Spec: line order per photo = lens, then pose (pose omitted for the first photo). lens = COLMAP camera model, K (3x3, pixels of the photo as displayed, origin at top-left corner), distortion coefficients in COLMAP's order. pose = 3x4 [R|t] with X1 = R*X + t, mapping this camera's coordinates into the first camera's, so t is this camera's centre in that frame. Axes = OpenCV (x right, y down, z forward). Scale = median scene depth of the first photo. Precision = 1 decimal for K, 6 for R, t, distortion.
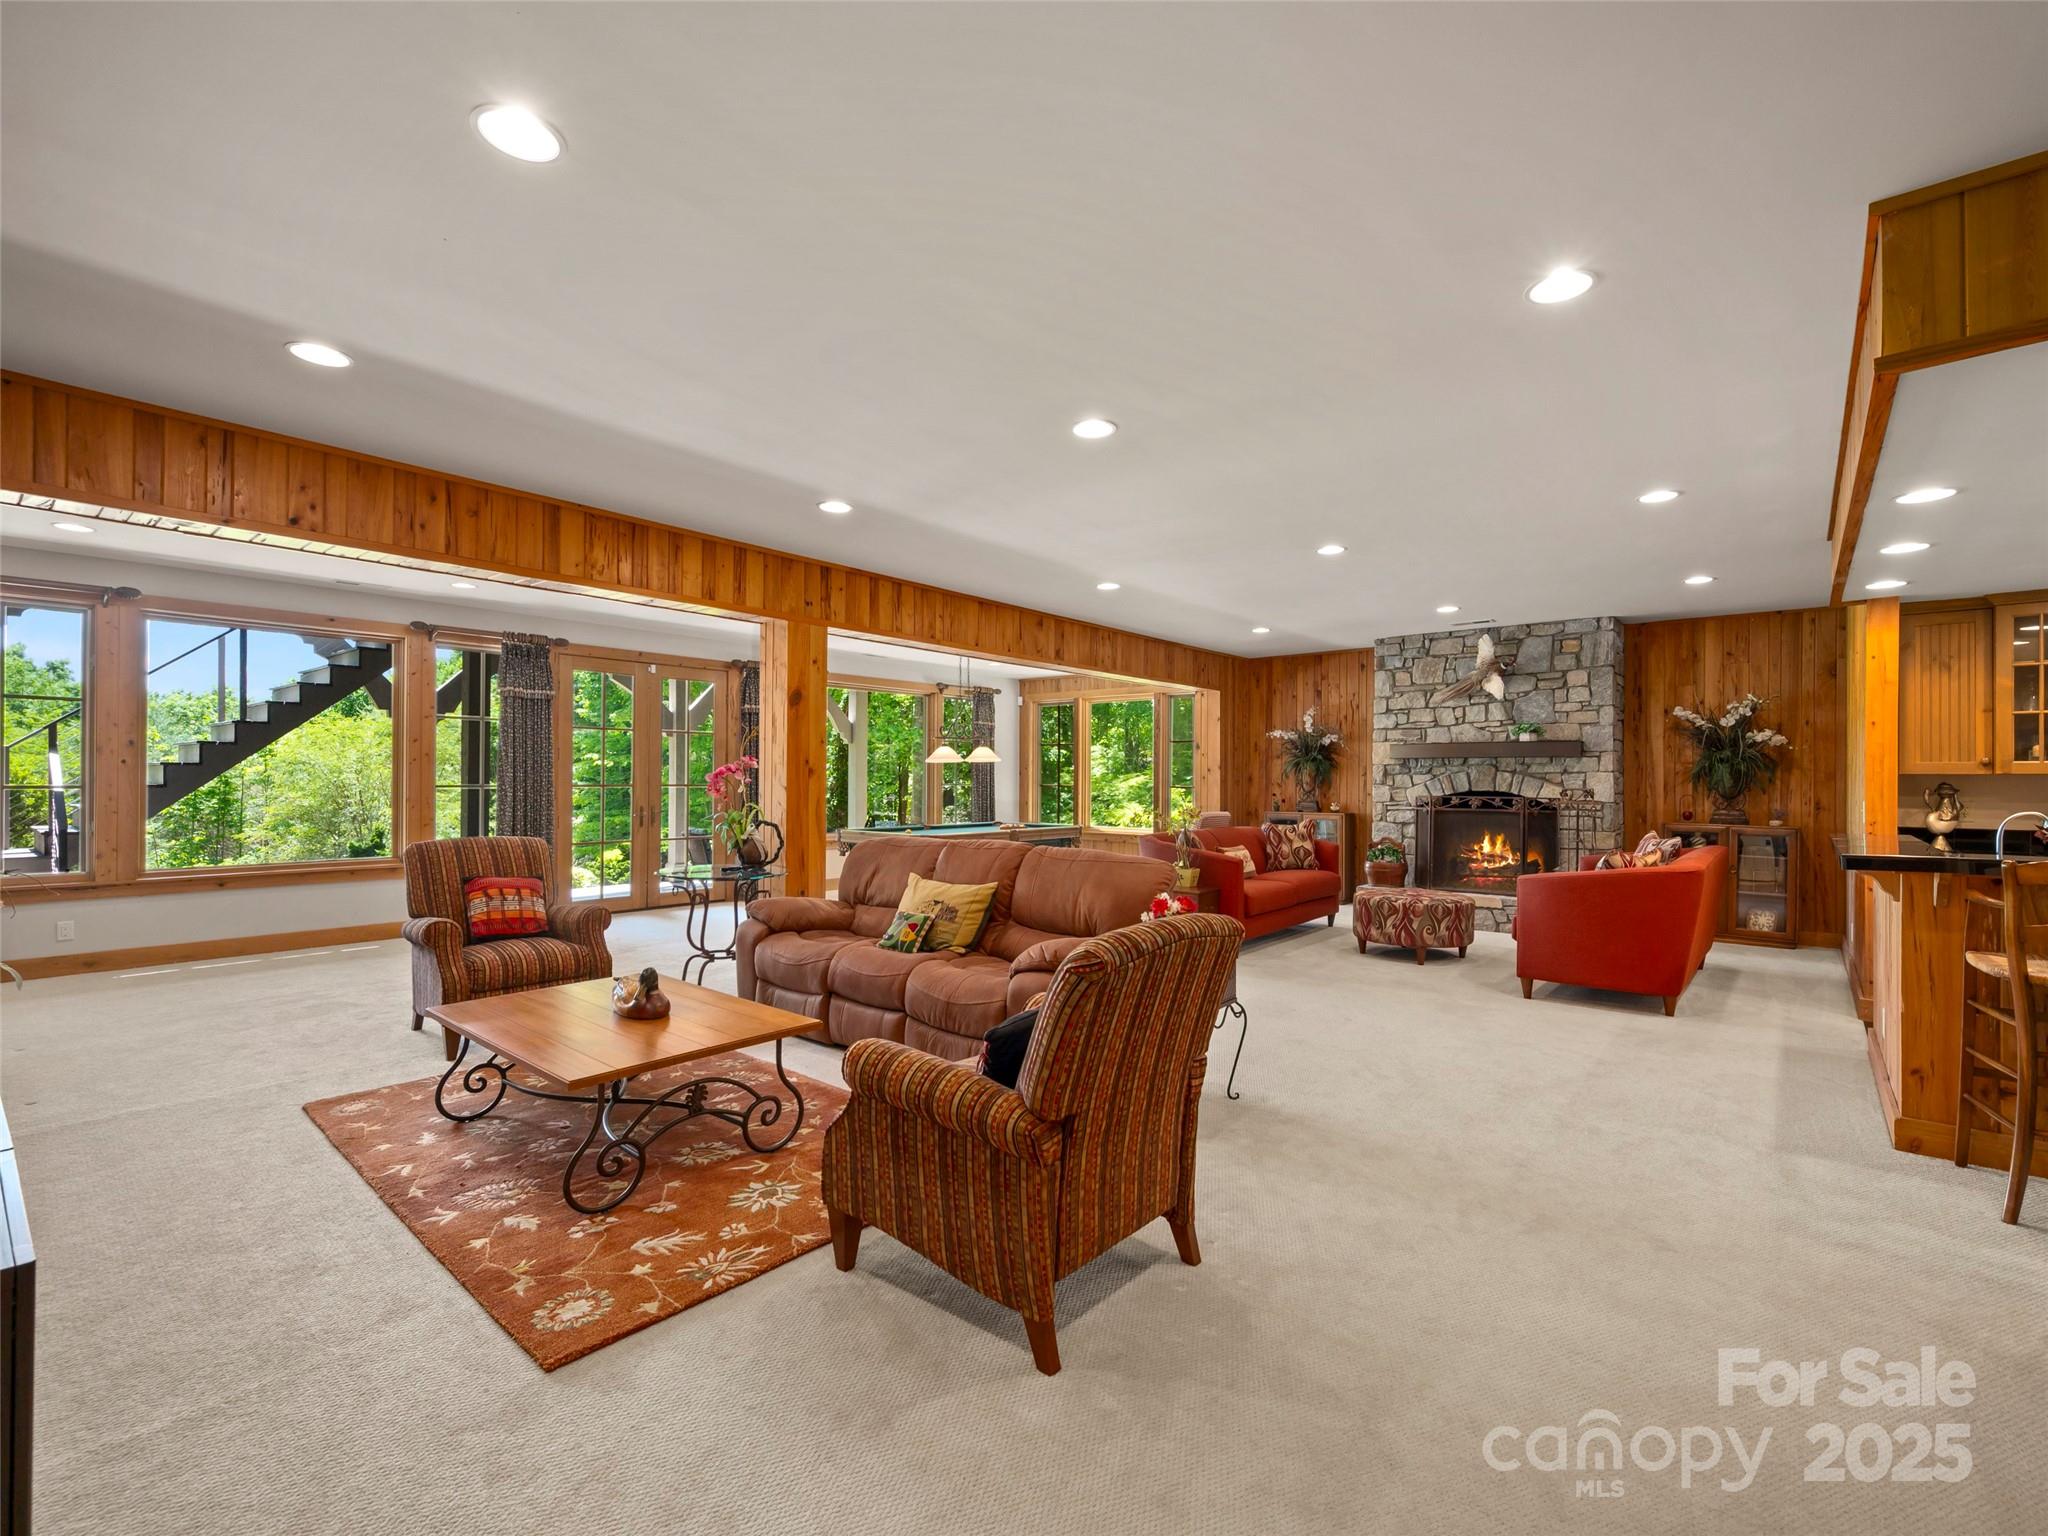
lens RADIAL K [[935.3, 0, 1032.8], [0, 935.3, 773.5], [0, 0, 1]] dist [0.001759, -0.001416]
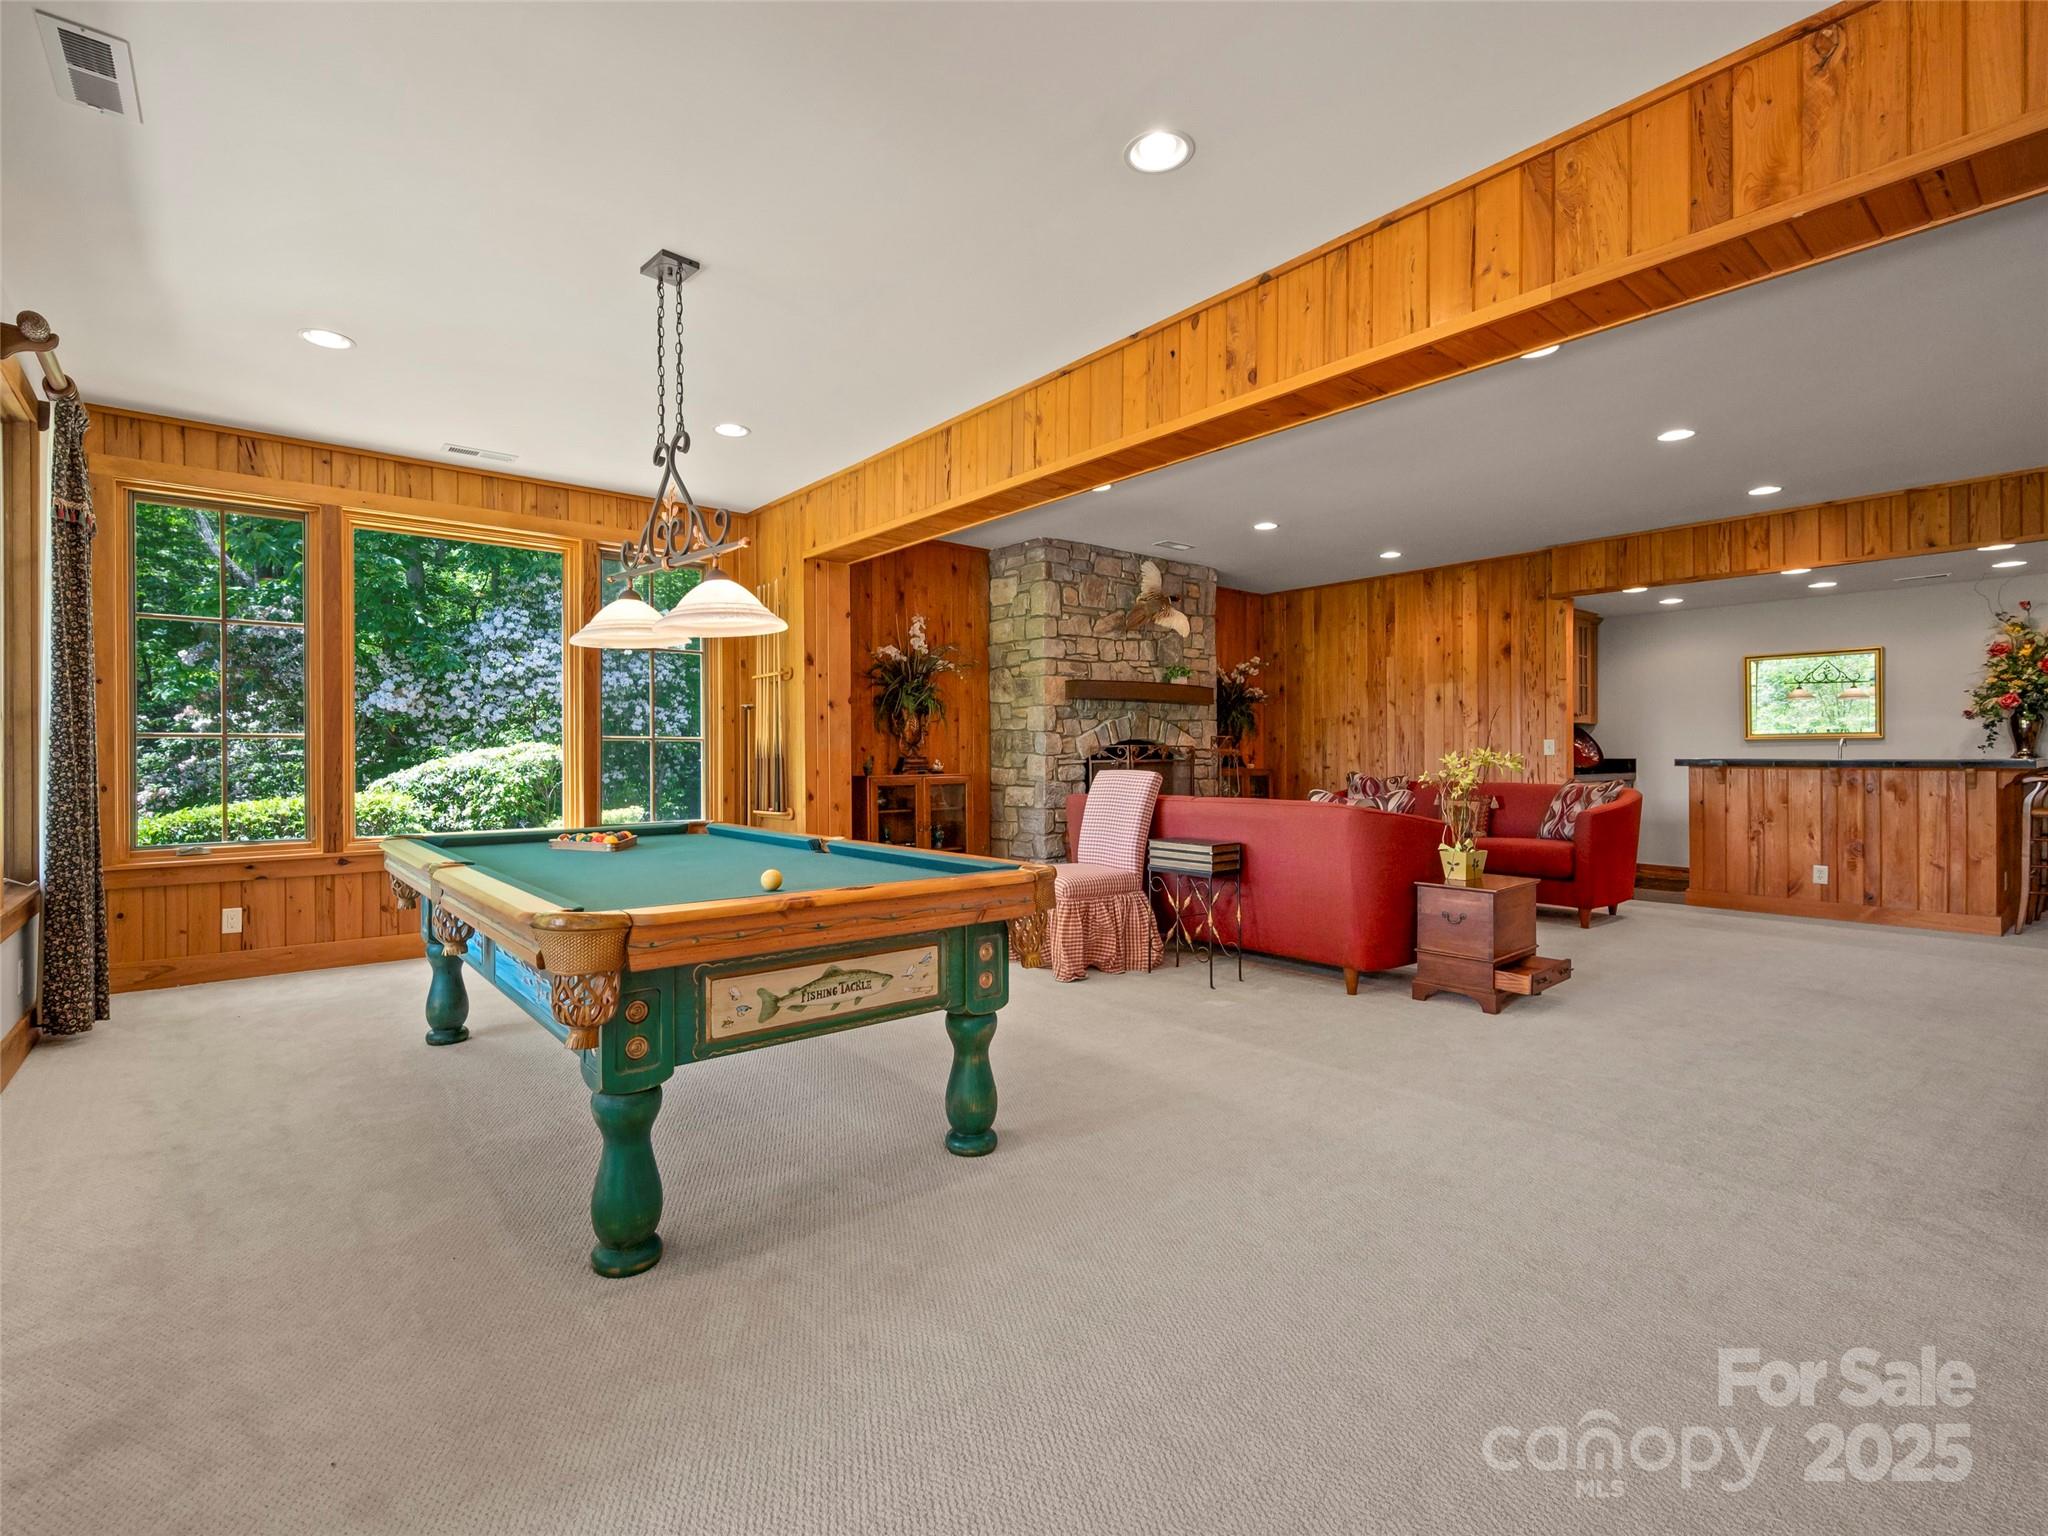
lens RADIAL K [[961.7, 0, 1019.4], [0, 961.7, 752.7], [0, 0, 1]] dist [-0.001275, -0.001130]
pose [[0.177592, -0.003751, 0.984097, -0.431012], [-0.000311, 0.999992, 0.003868, 0.027871], [-0.984104, -0.000993, 0.177589, 0.970503]]
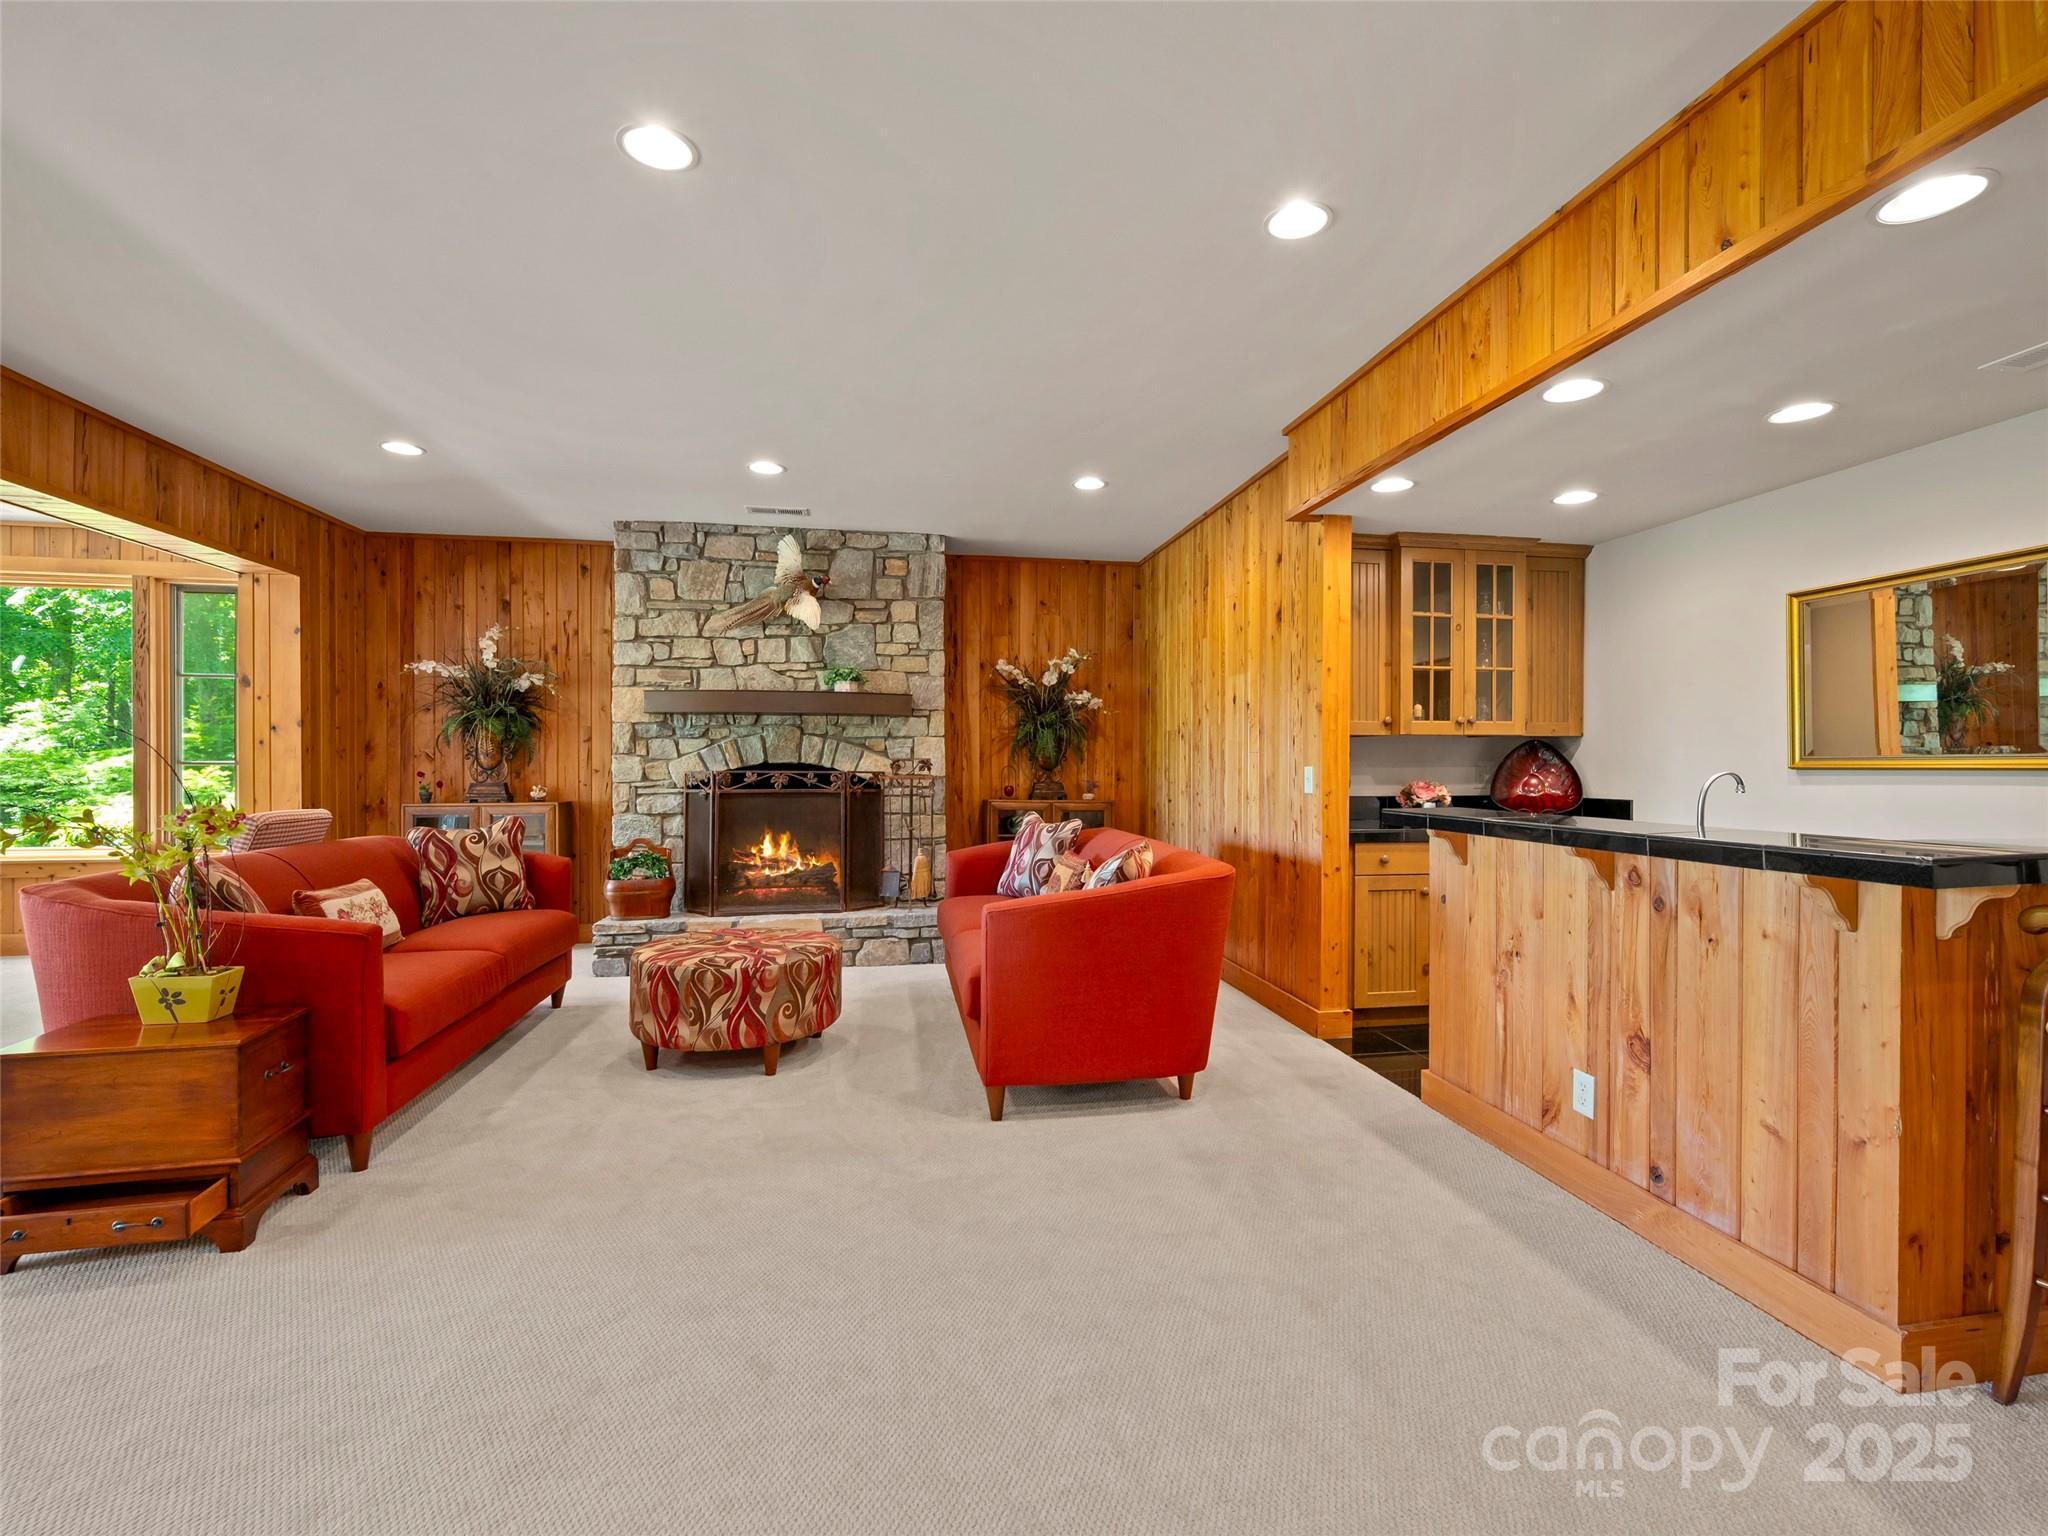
lens RADIAL K [[935.3, 0, 1059.7], [0, 935.3, 768.5], [0, 0, 1]] dist [0.001759, -0.001416]
pose [[0.634129, -0.007992, 0.773186, 0.078201], [-0.002586, 0.999919, 0.012457, 0.013788], [-0.773223, -0.009899, 0.634057, 0.413173]]
